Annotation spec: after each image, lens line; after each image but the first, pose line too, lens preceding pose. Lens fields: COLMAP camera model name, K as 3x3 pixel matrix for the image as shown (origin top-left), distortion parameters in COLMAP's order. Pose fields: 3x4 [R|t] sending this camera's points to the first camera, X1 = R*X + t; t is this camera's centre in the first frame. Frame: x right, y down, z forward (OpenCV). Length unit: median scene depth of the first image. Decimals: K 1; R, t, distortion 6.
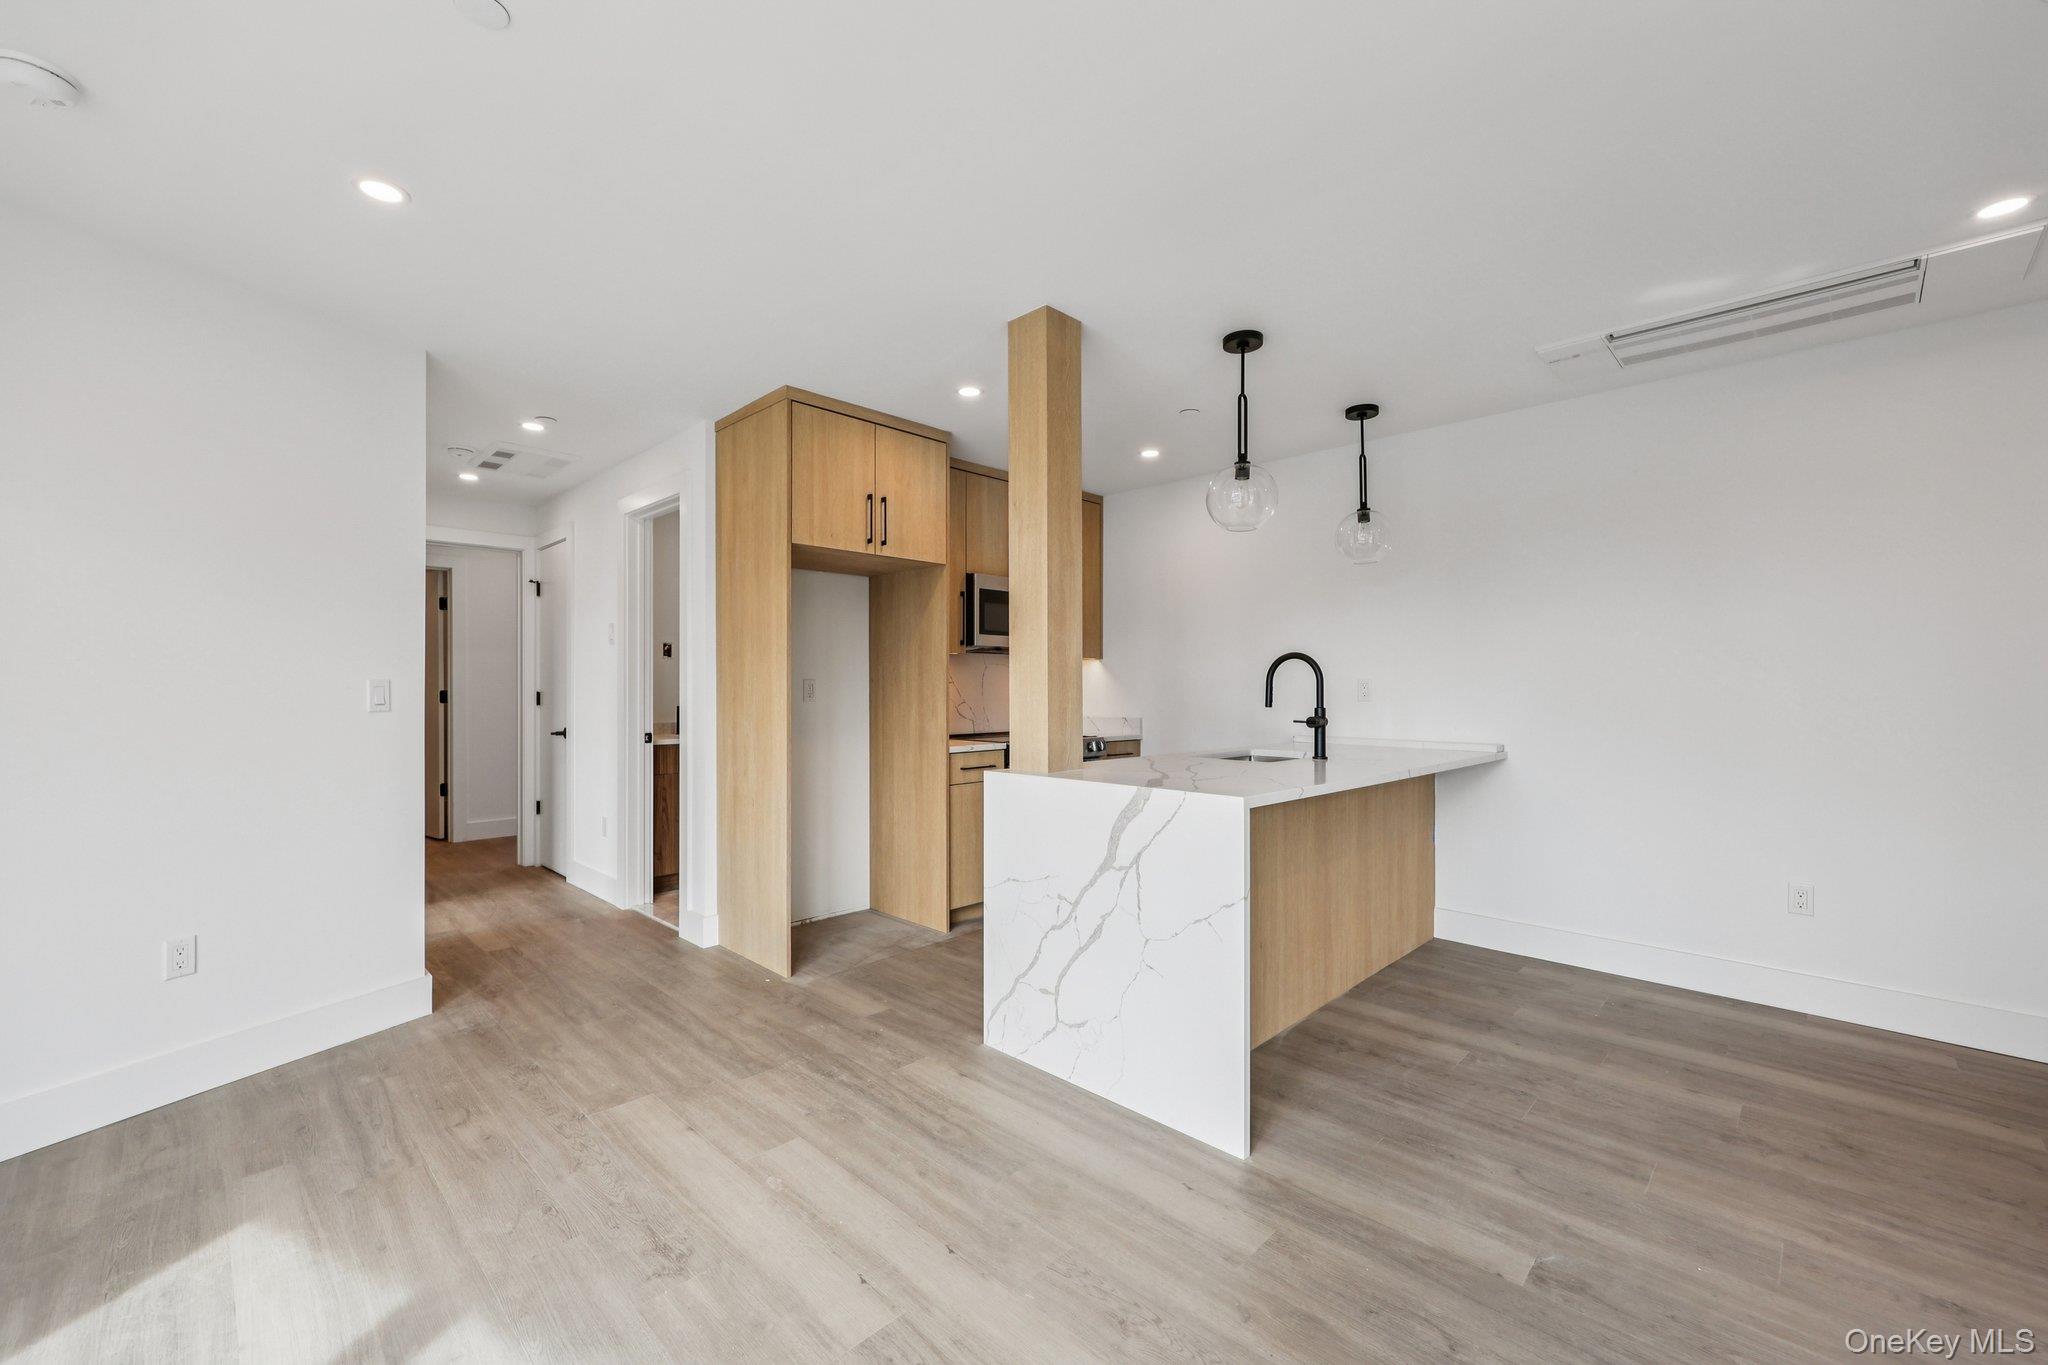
lens RADIAL K [[827.7, 0, 1024.9], [0, 827.7, 683.1], [0, 0, 1]] dist [0.001781, -0.000013]
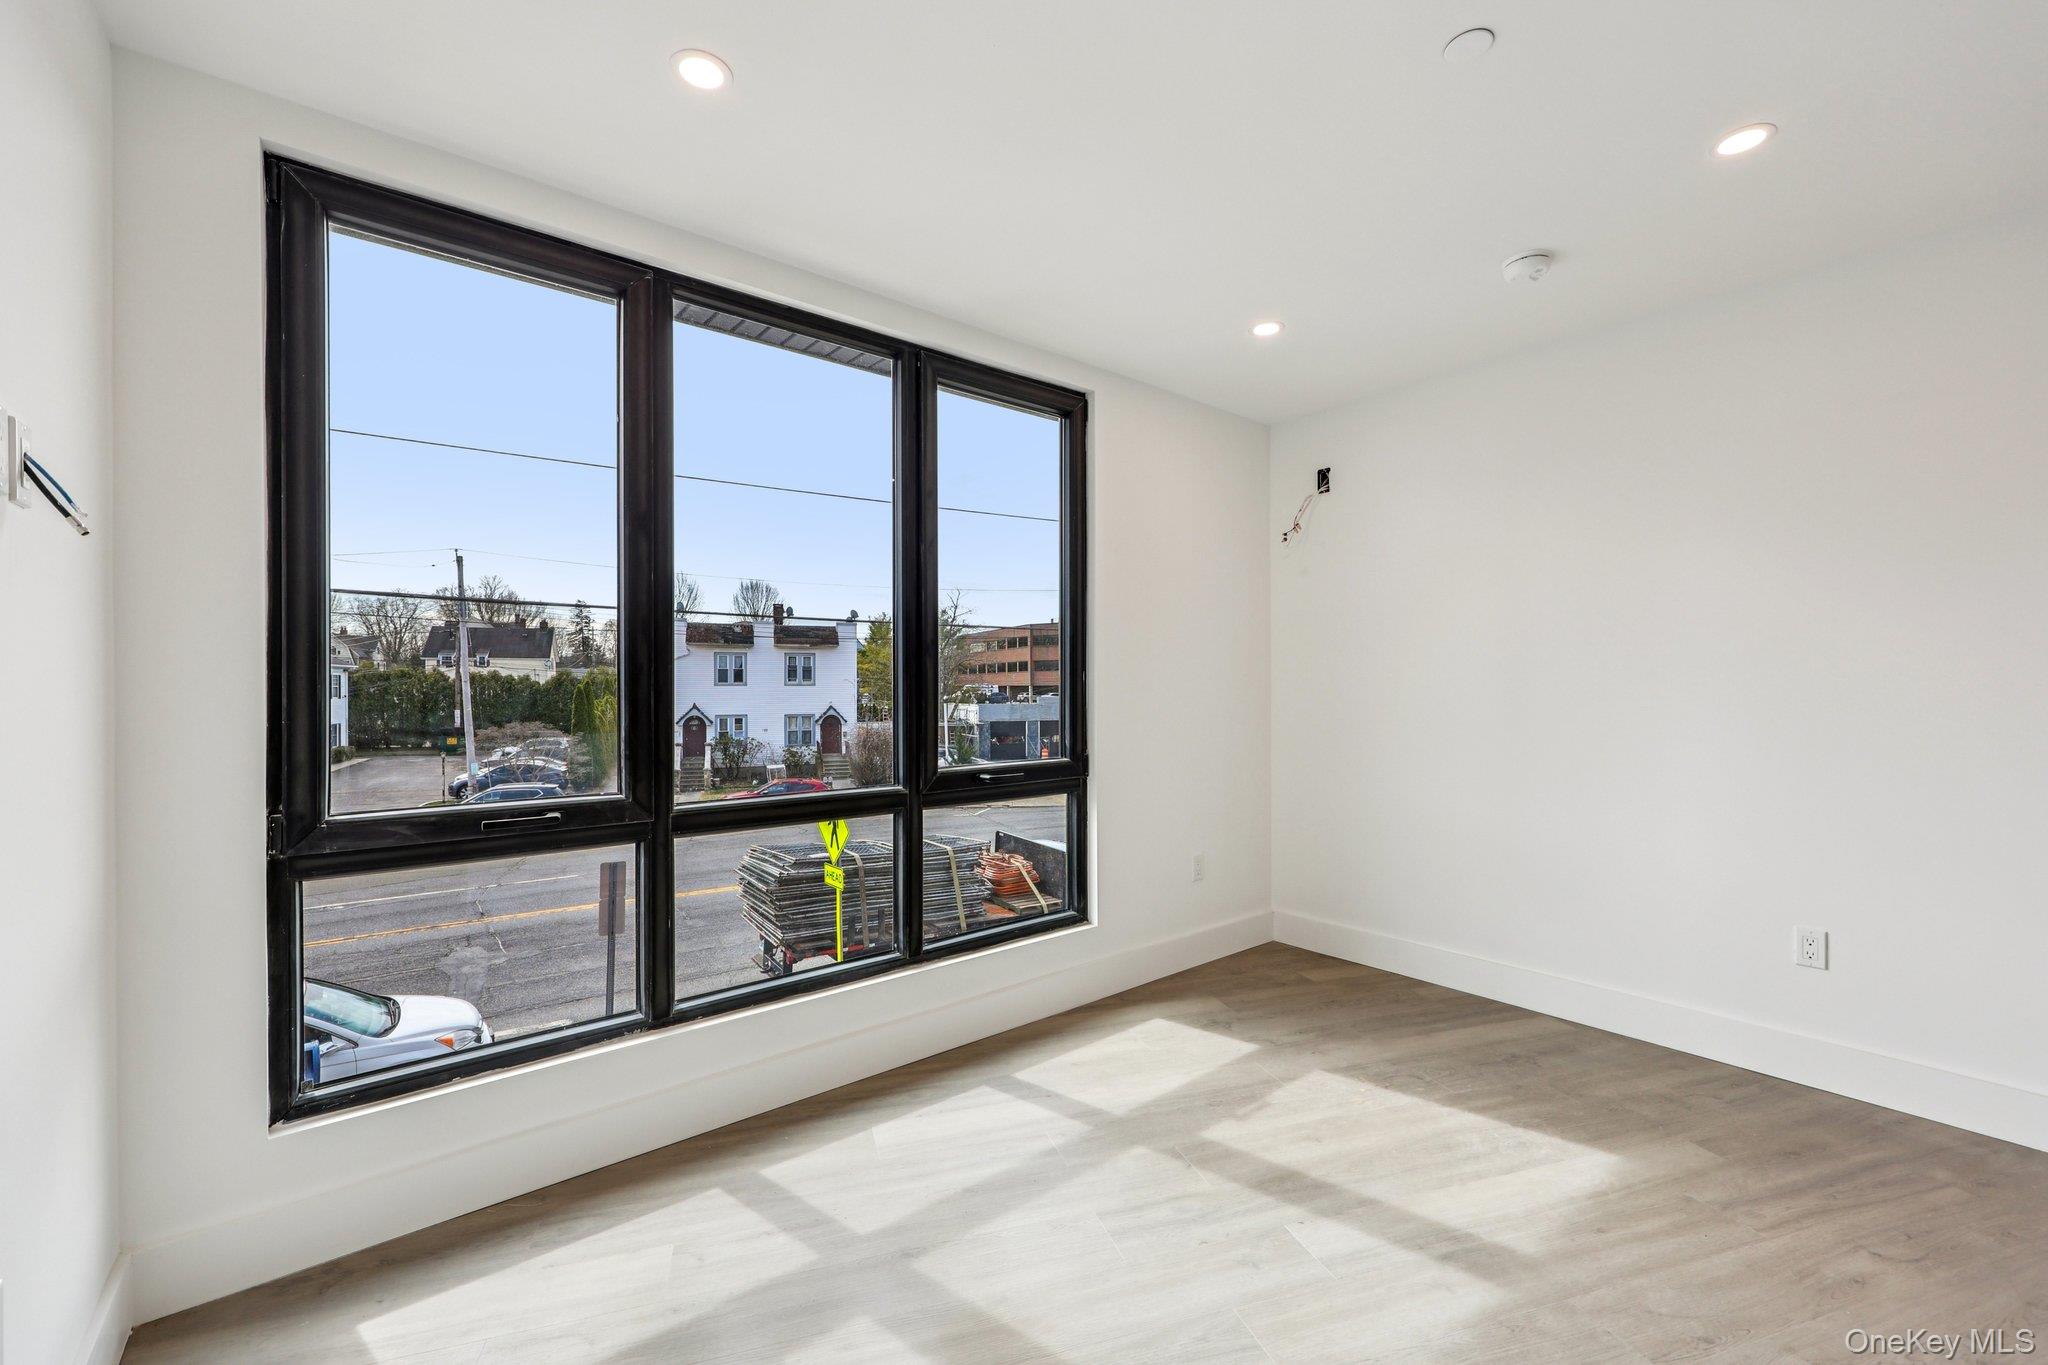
lens RADIAL K [[827.7, 0, 1024.9], [0, 827.7, 683.1], [0, 0, 1]] dist [0.001781, -0.000013]
pose [[-0.469820, -0.001779, -0.882760, 0.282364], [0.010240, 0.999920, -0.007465, 0.000647], [0.882703, -0.012547, -0.469764, 0.514177]]
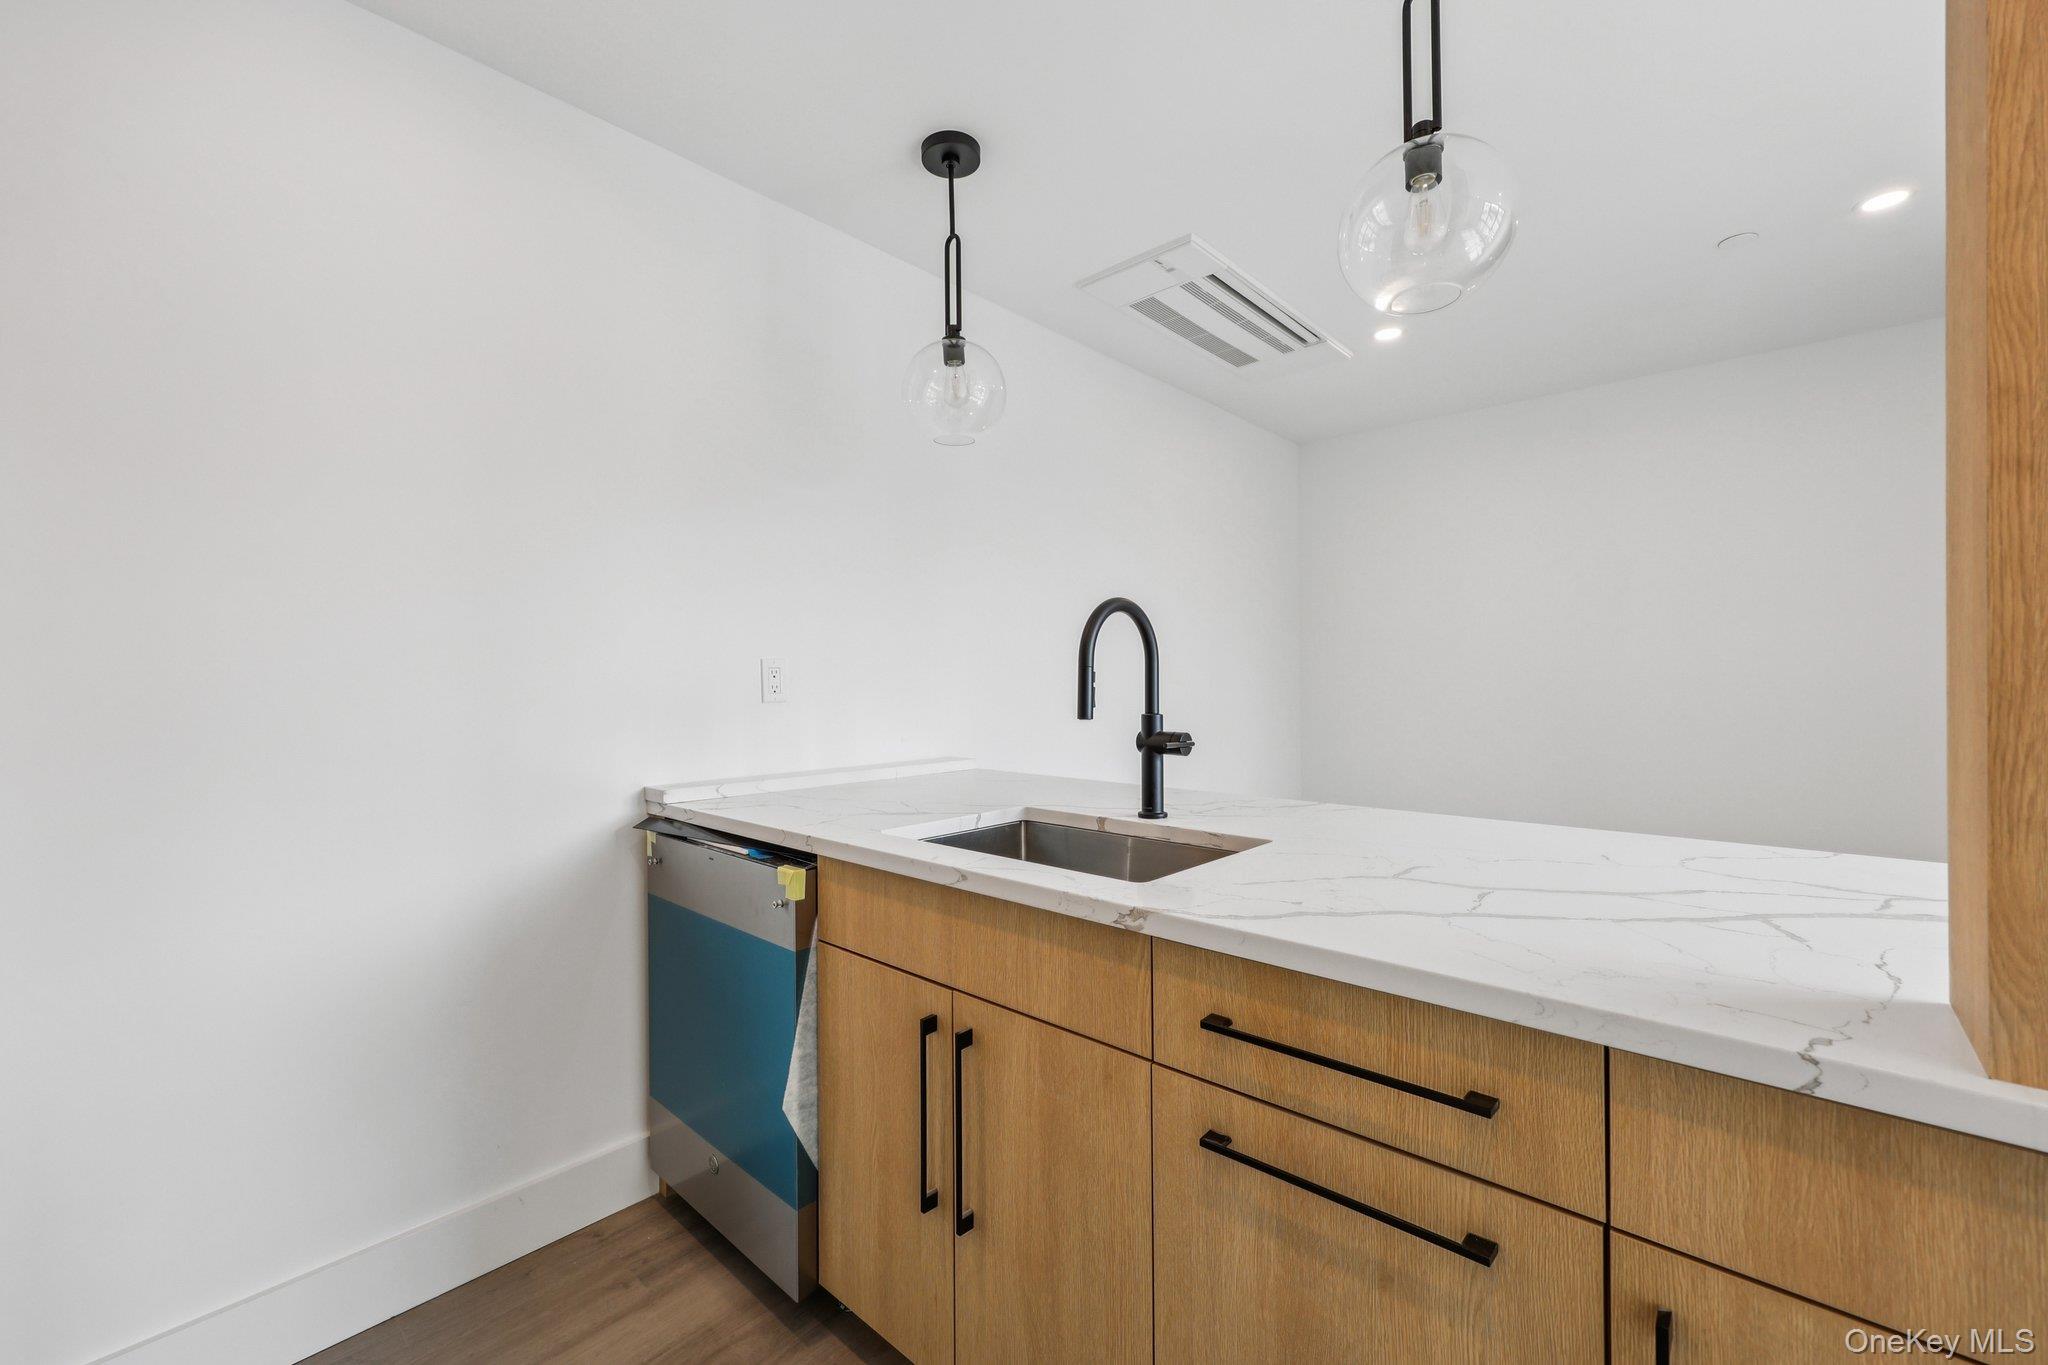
lens RADIAL K [[827.7, 0, 1024.9], [0, 827.7, 683.1], [0, 0, 1]] dist [0.001781, -0.000013]
pose [[-0.040732, -0.008764, 0.999132, -0.155073], [-0.001202, 0.999961, 0.008722, 0.008078], [-0.999169, -0.000846, -0.040741, 1.222692]]
